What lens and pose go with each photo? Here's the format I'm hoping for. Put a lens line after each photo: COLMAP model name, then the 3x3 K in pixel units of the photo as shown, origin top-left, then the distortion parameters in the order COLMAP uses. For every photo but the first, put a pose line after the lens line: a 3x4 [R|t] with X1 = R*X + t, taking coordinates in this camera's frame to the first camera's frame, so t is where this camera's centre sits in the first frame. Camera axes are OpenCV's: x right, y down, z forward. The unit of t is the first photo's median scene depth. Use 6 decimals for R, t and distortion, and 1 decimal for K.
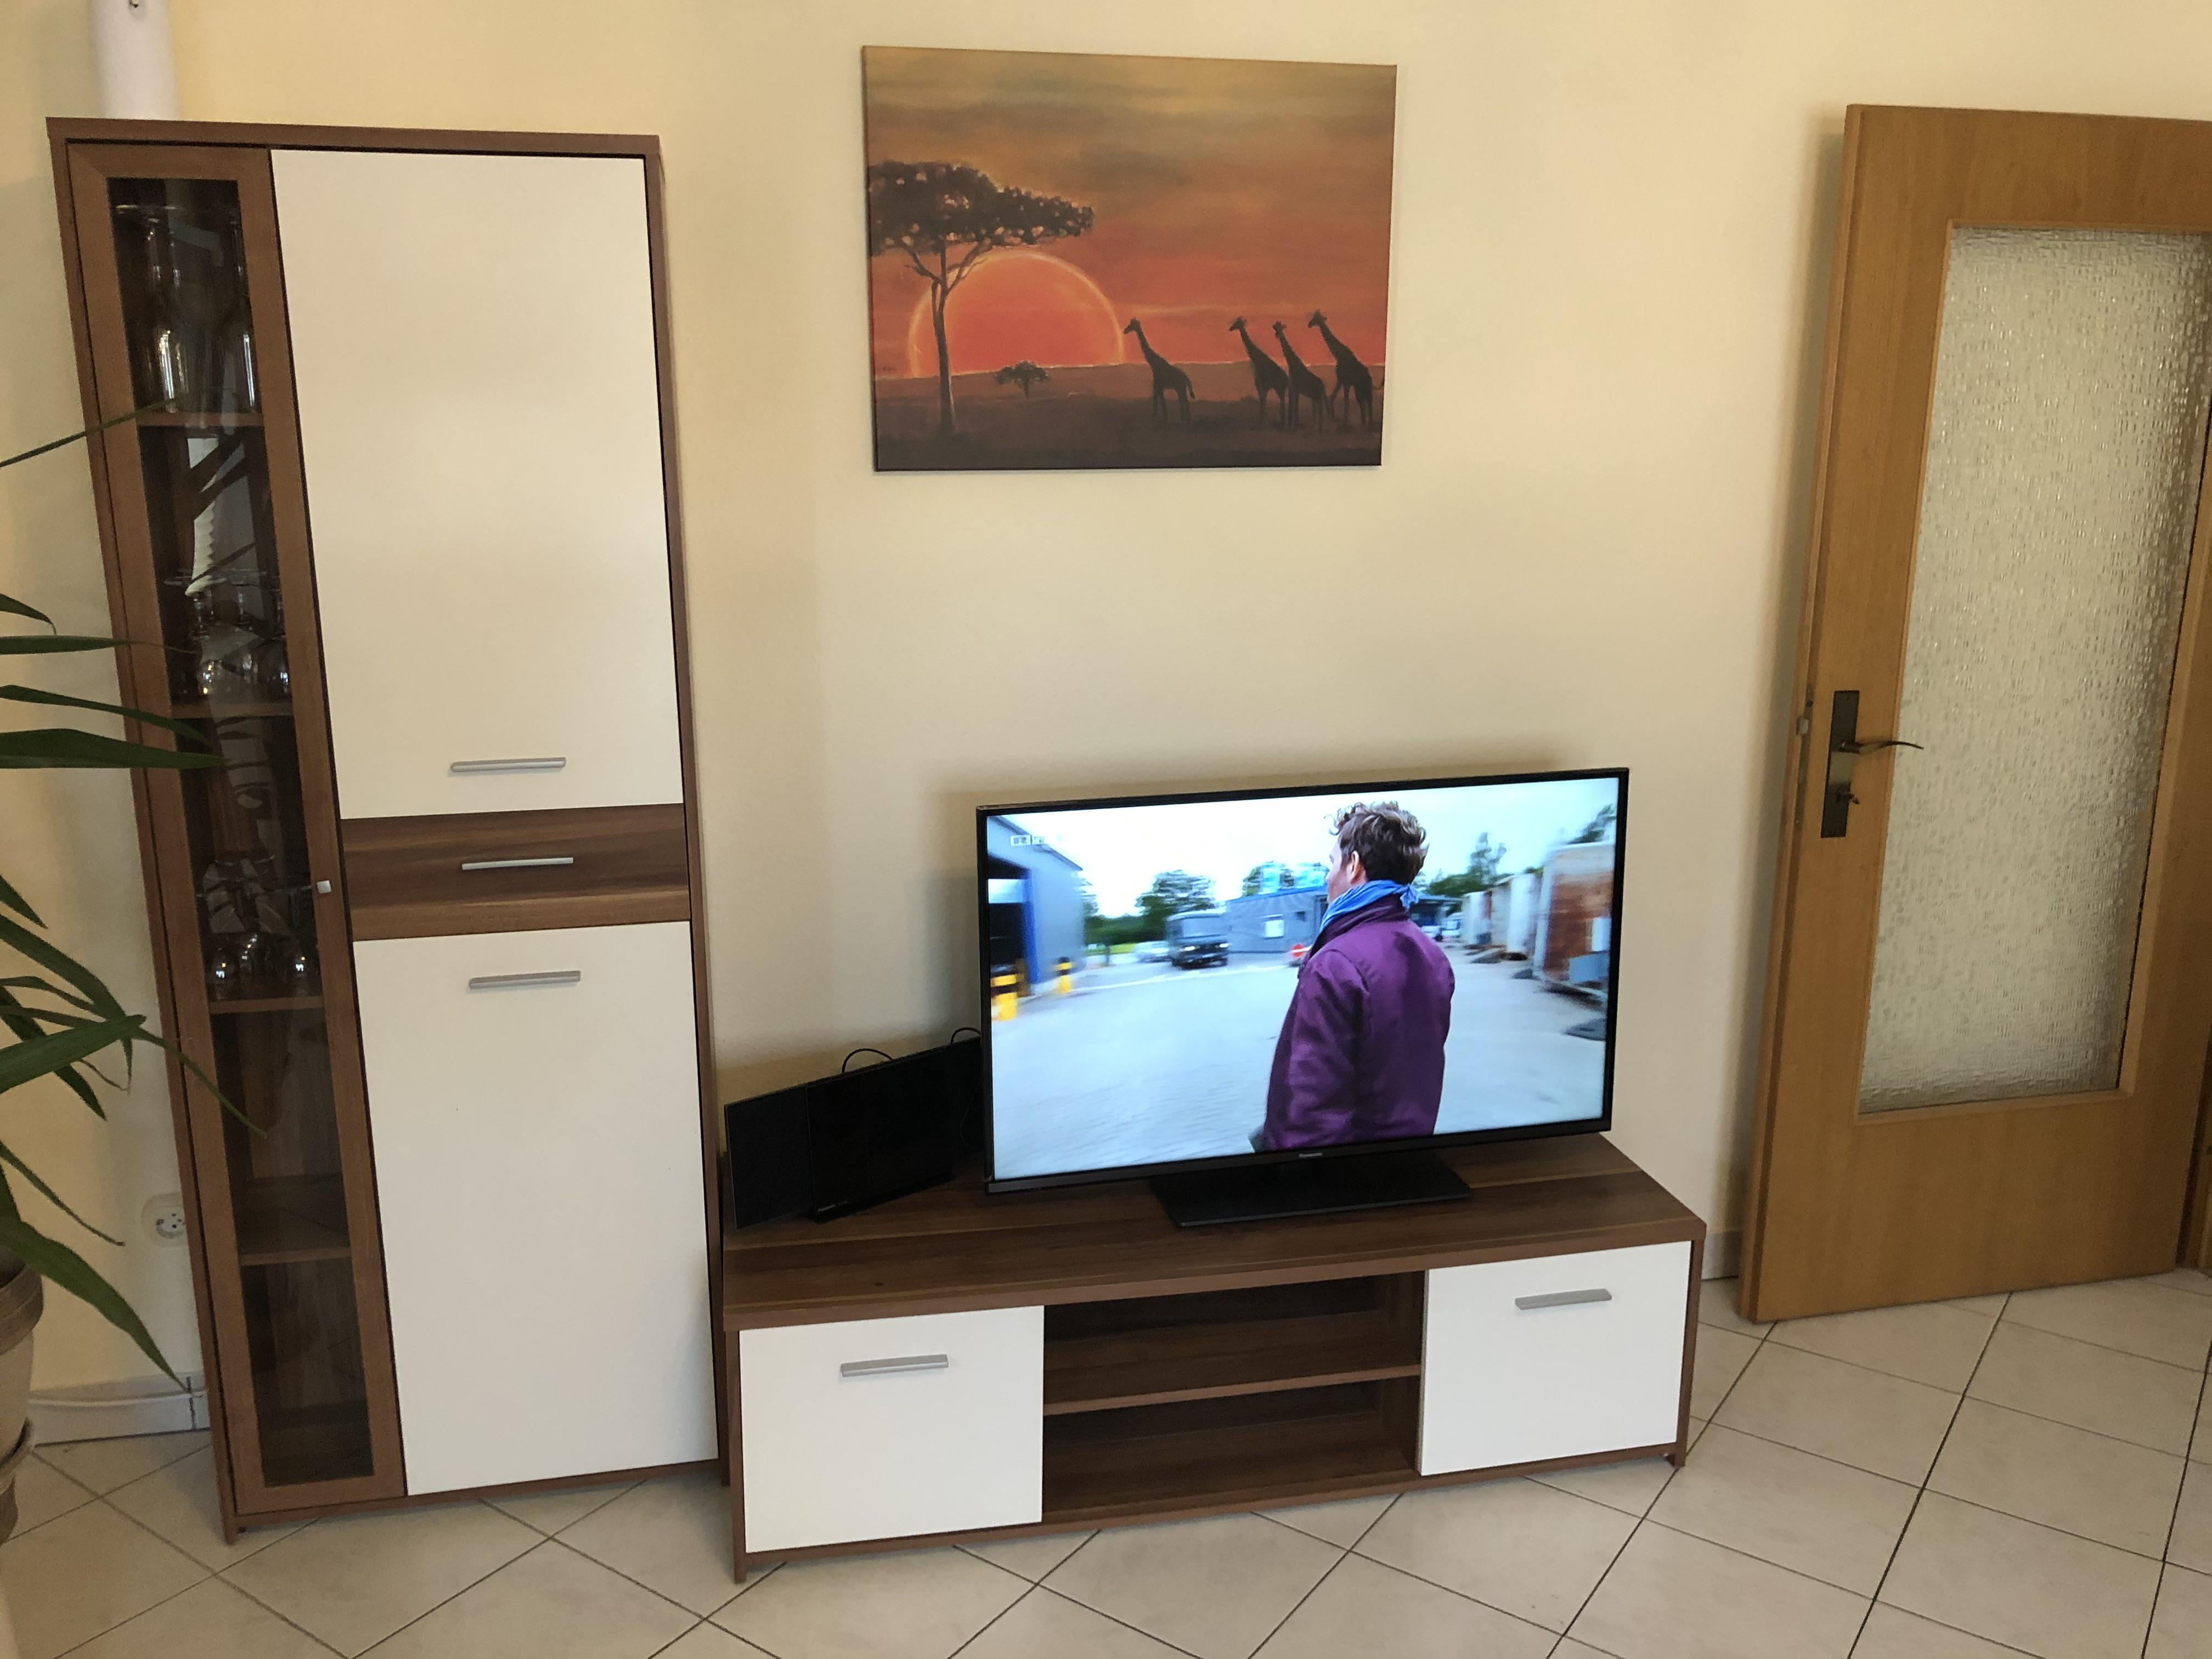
lens RADIAL K [[1793.2, 0, 1113.9], [0, 1793.2, 823.6], [0, 0, 1]] dist [0.016417, -0.015426]
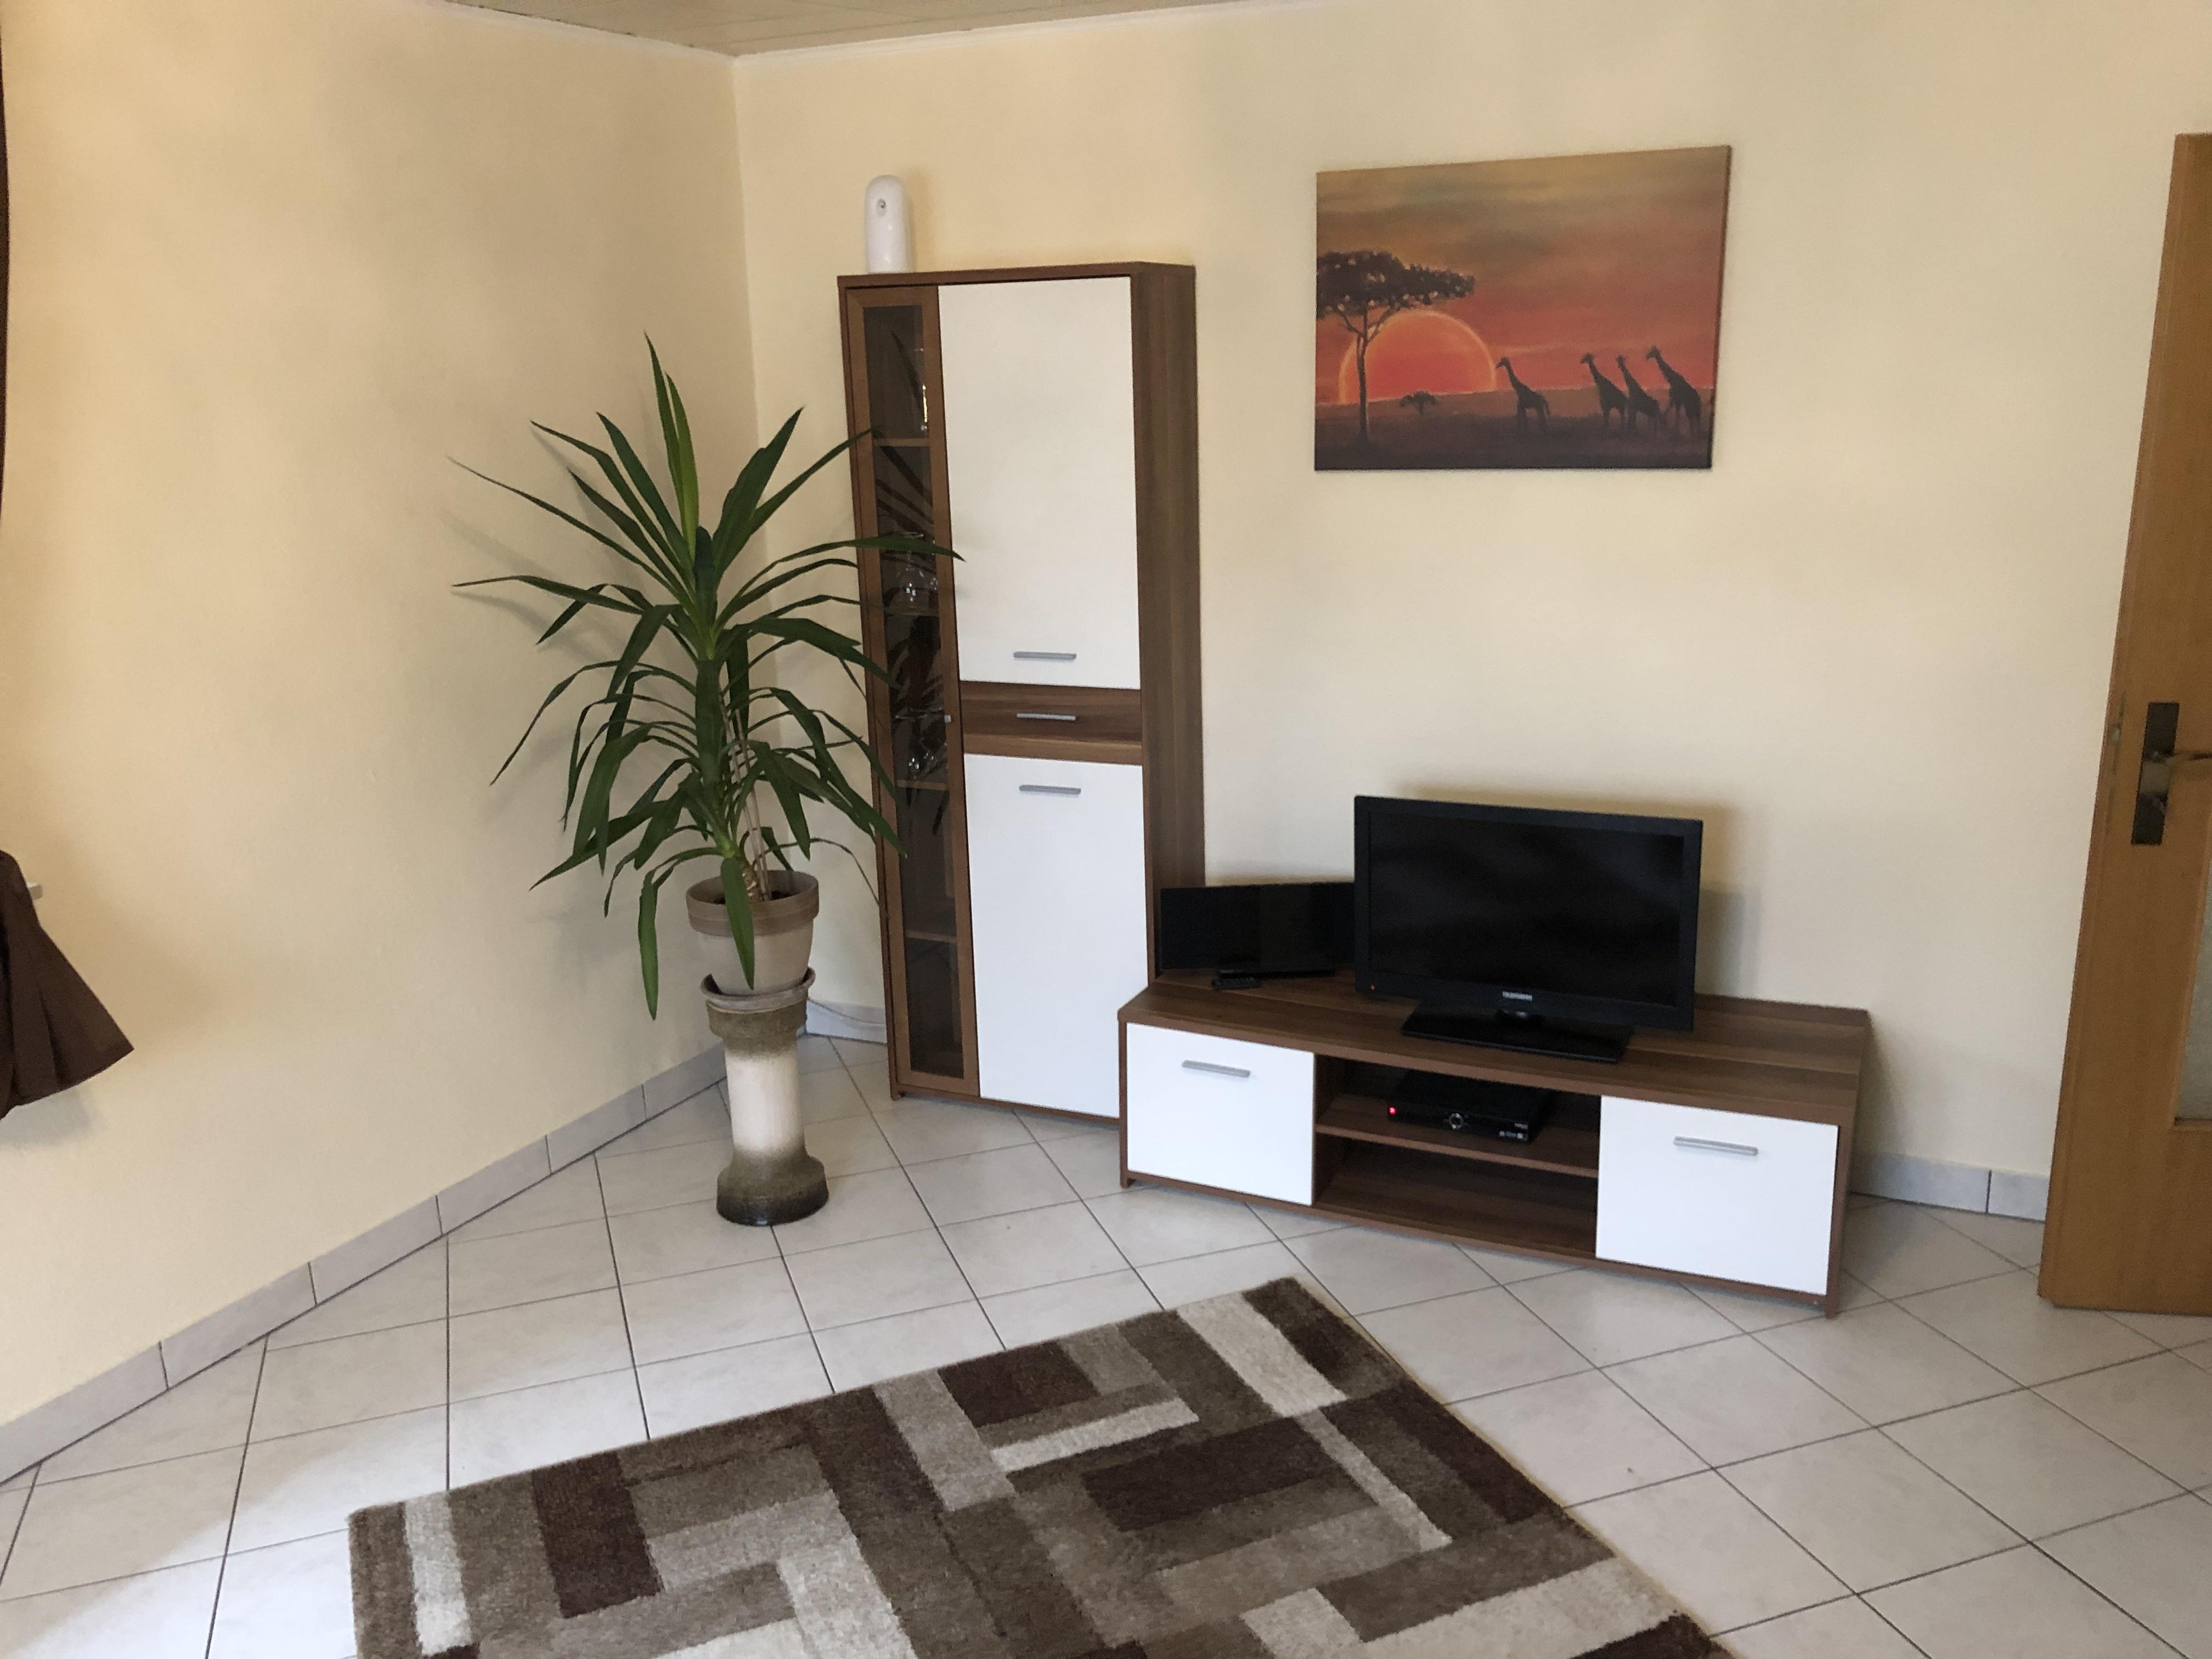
lens RADIAL K [[1793.2, 0, 1095.4], [0, 1793.2, 832.9], [0, 0, 1]] dist [0.016417, -0.015426]
pose [[0.813140, 0.132684, -0.566743, 0.577522], [-0.103648, 0.991117, 0.083327, -0.011746], [0.572765, -0.009014, 0.819670, -0.271863]]
